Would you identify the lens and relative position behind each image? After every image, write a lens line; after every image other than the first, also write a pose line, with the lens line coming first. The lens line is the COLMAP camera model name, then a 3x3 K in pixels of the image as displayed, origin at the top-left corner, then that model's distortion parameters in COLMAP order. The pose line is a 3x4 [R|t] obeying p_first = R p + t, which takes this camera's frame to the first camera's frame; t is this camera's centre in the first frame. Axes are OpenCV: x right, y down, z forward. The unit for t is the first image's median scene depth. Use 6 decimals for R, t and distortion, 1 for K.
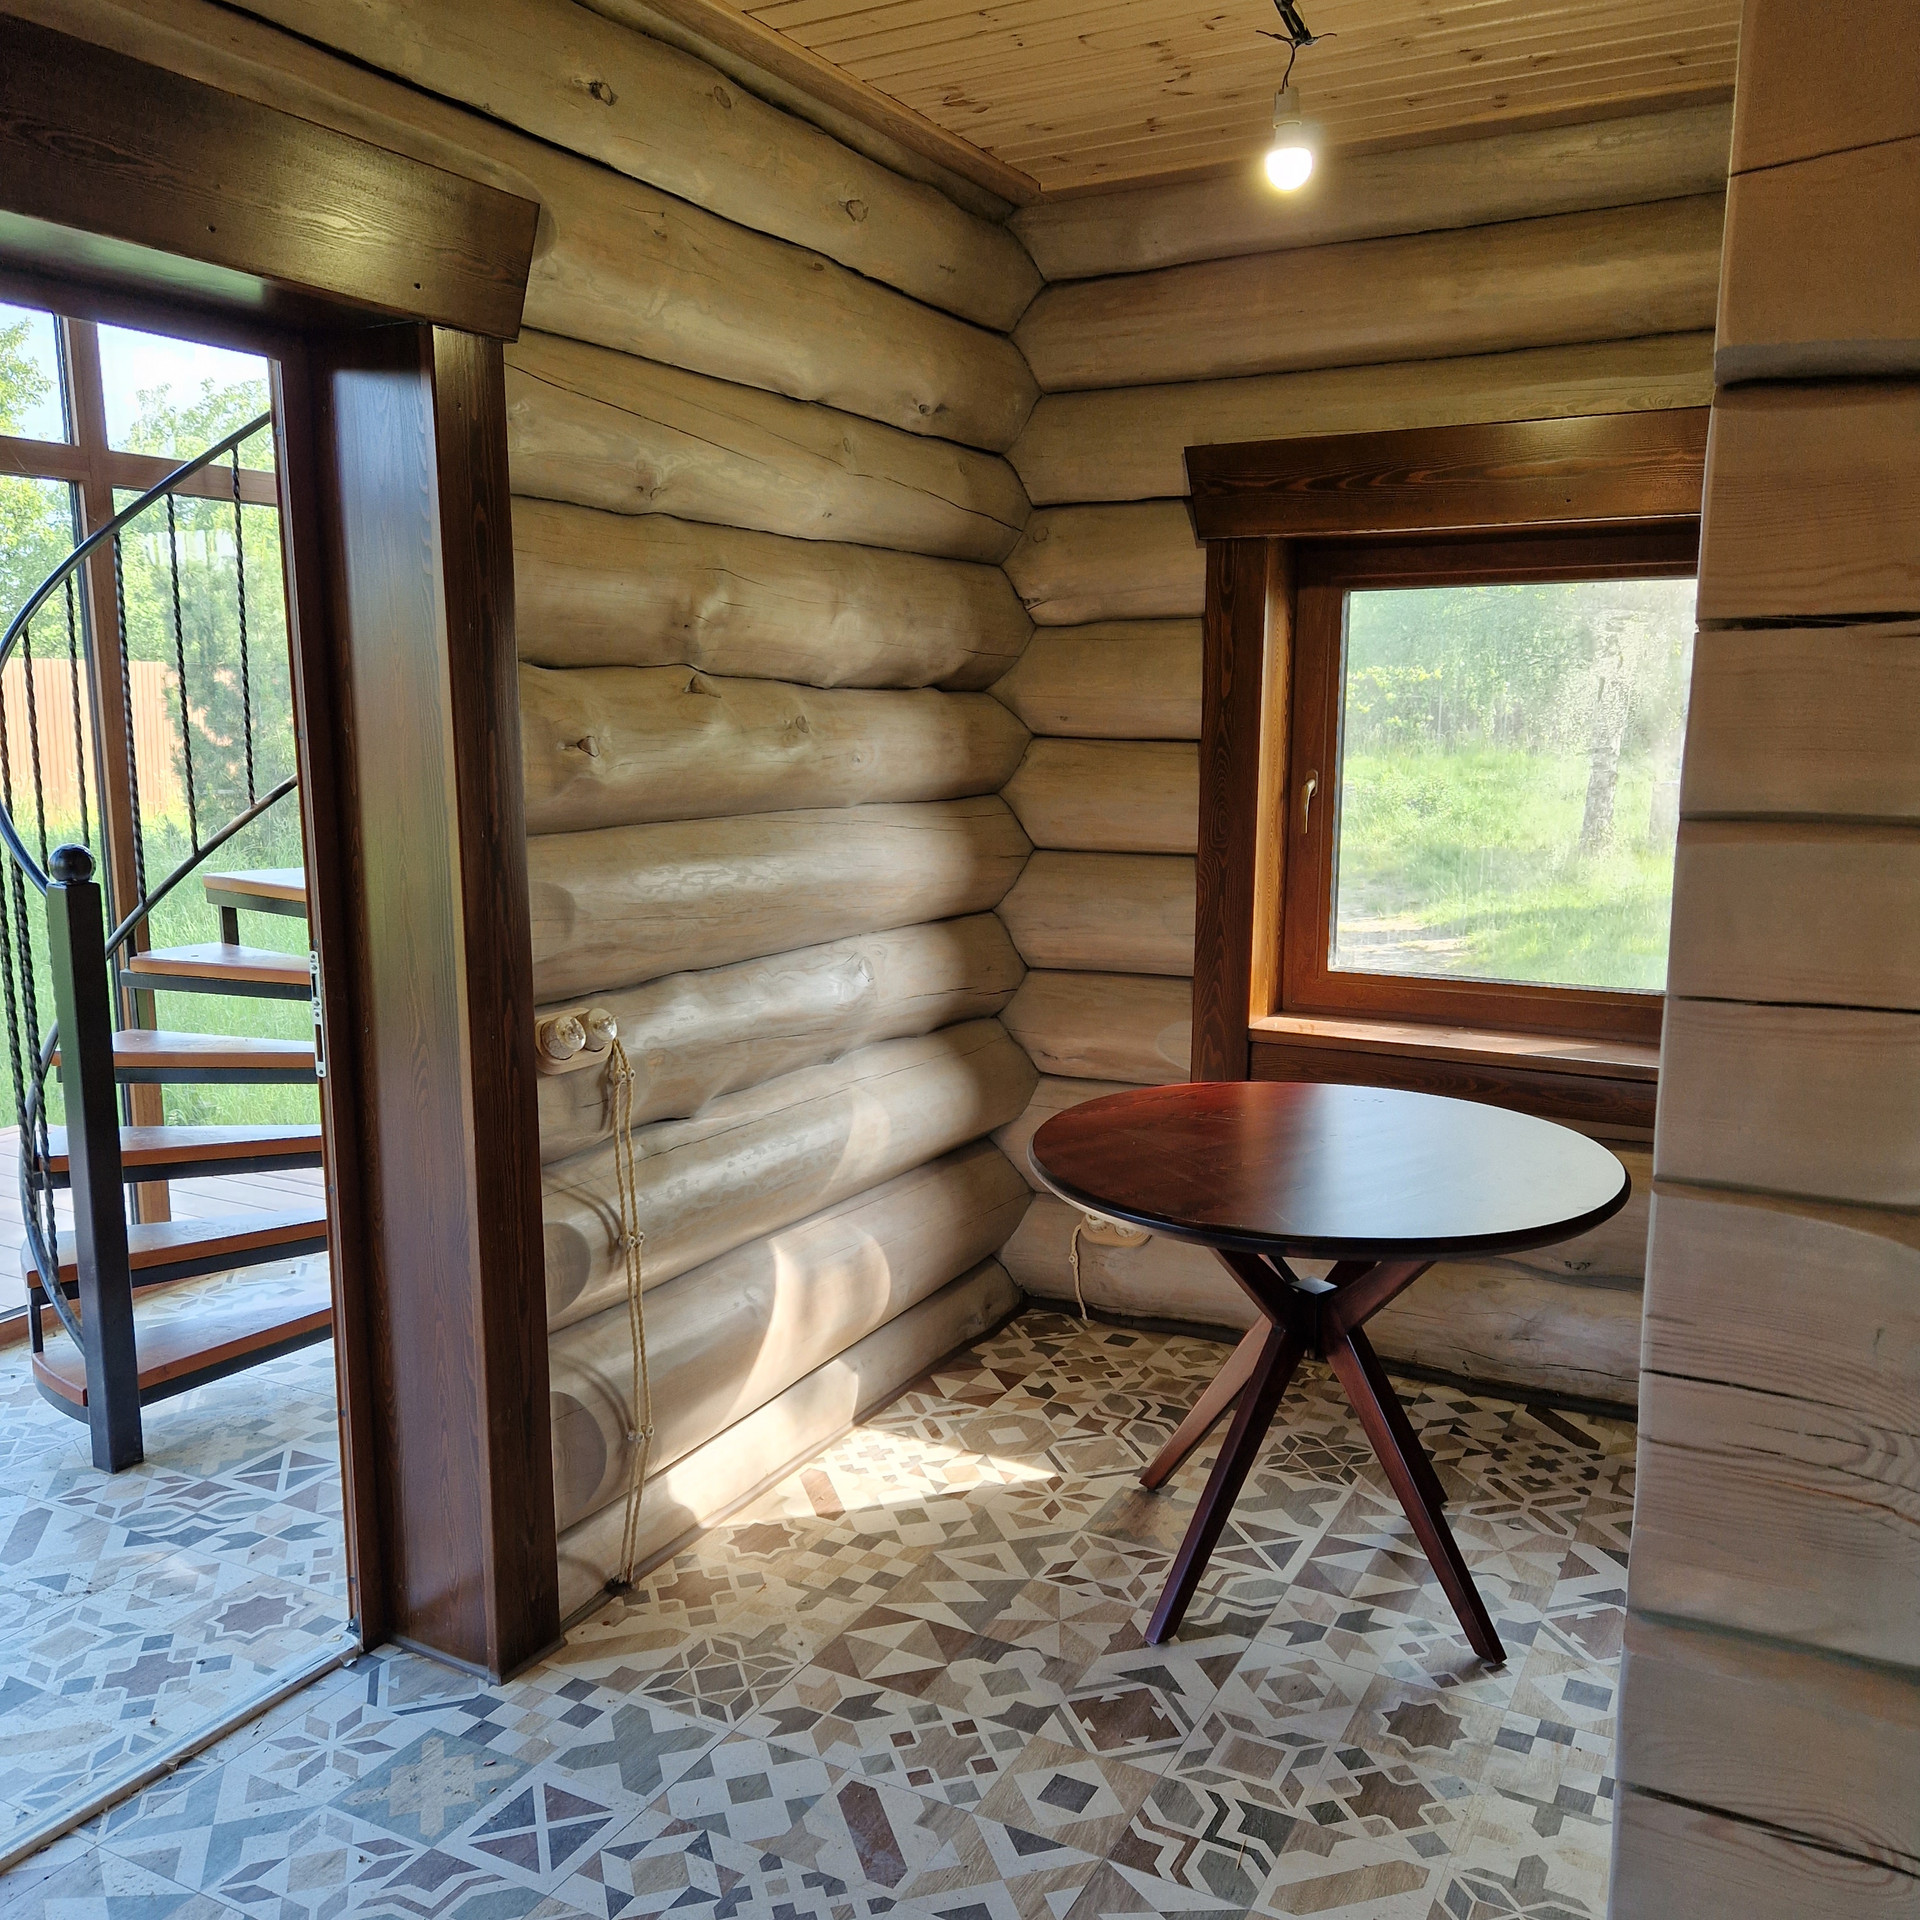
lens RADIAL K [[1712.6, 0, 951.8], [0, 1712.6, 968.6], [0, 0, 1]] dist [0.066734, -0.057046]
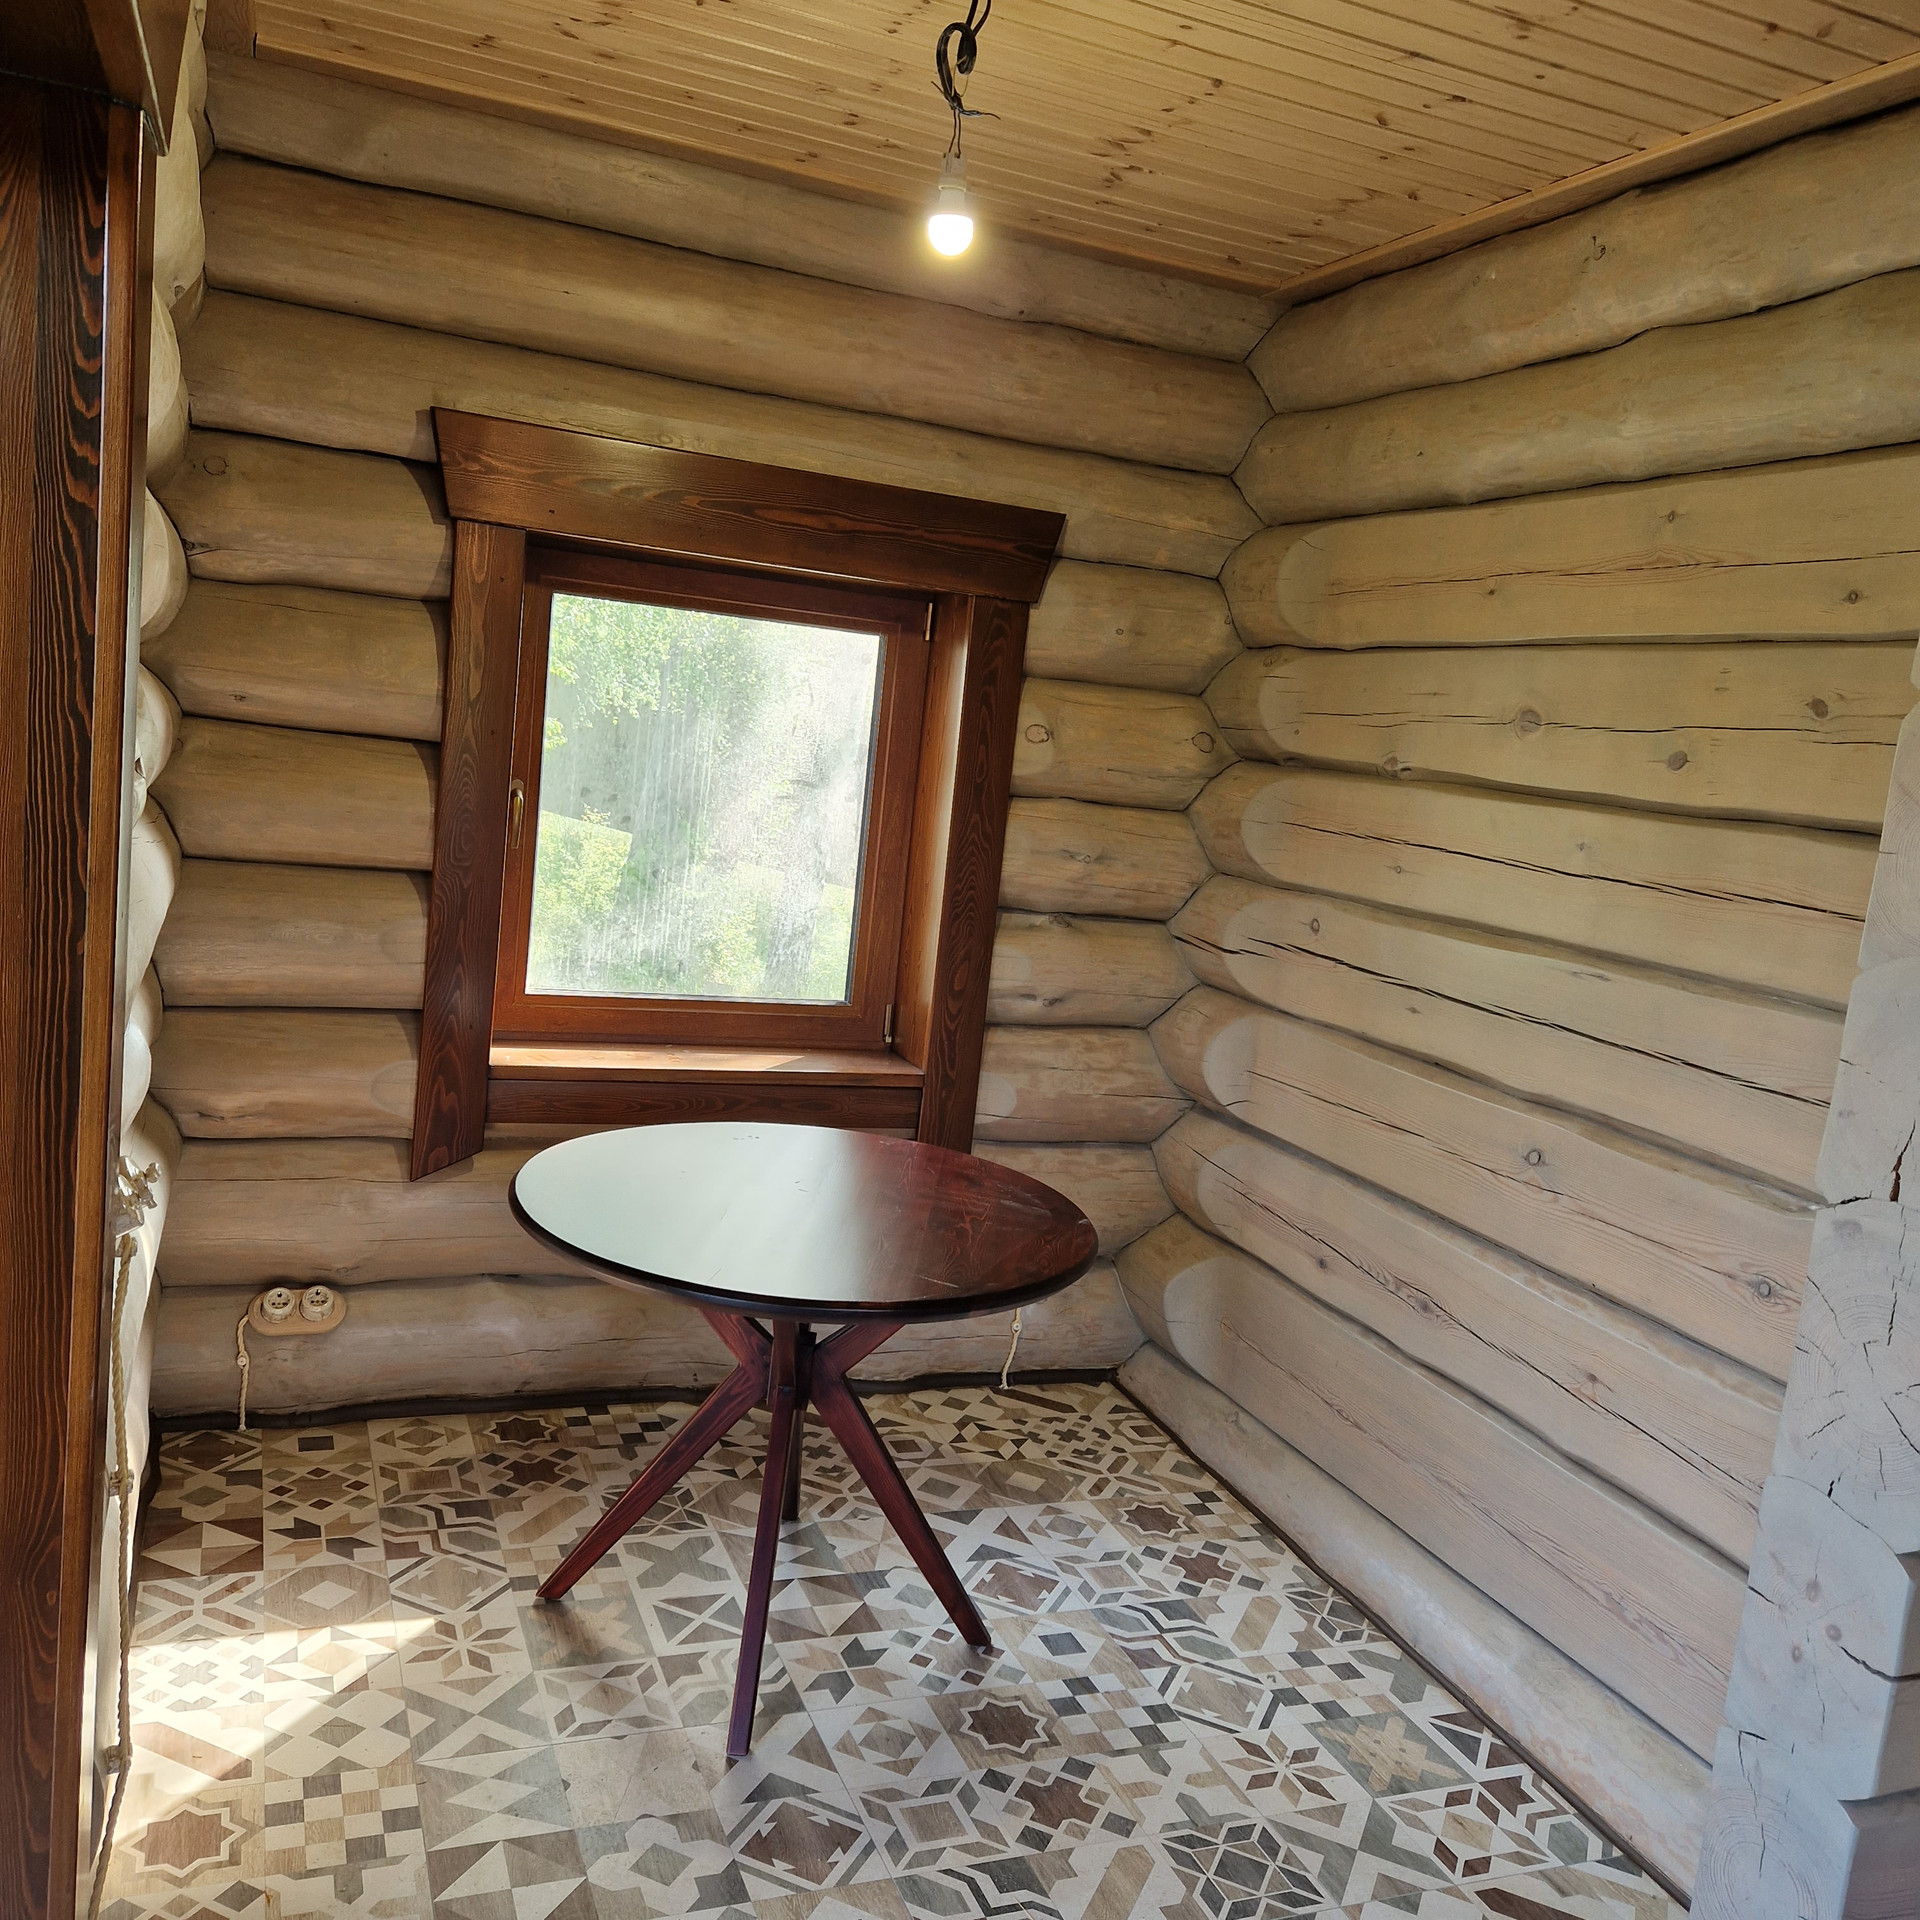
lens RADIAL K [[1712.6, 0, 966.5], [0, 1712.6, 953.4], [0, 0, 1]] dist [0.066734, -0.057046]
pose [[0.637467, -0.033300, 0.769757, -0.417207], [0.015399, 0.999417, 0.030483, -0.054525], [-0.770323, -0.007579, 0.637608, 0.259739]]
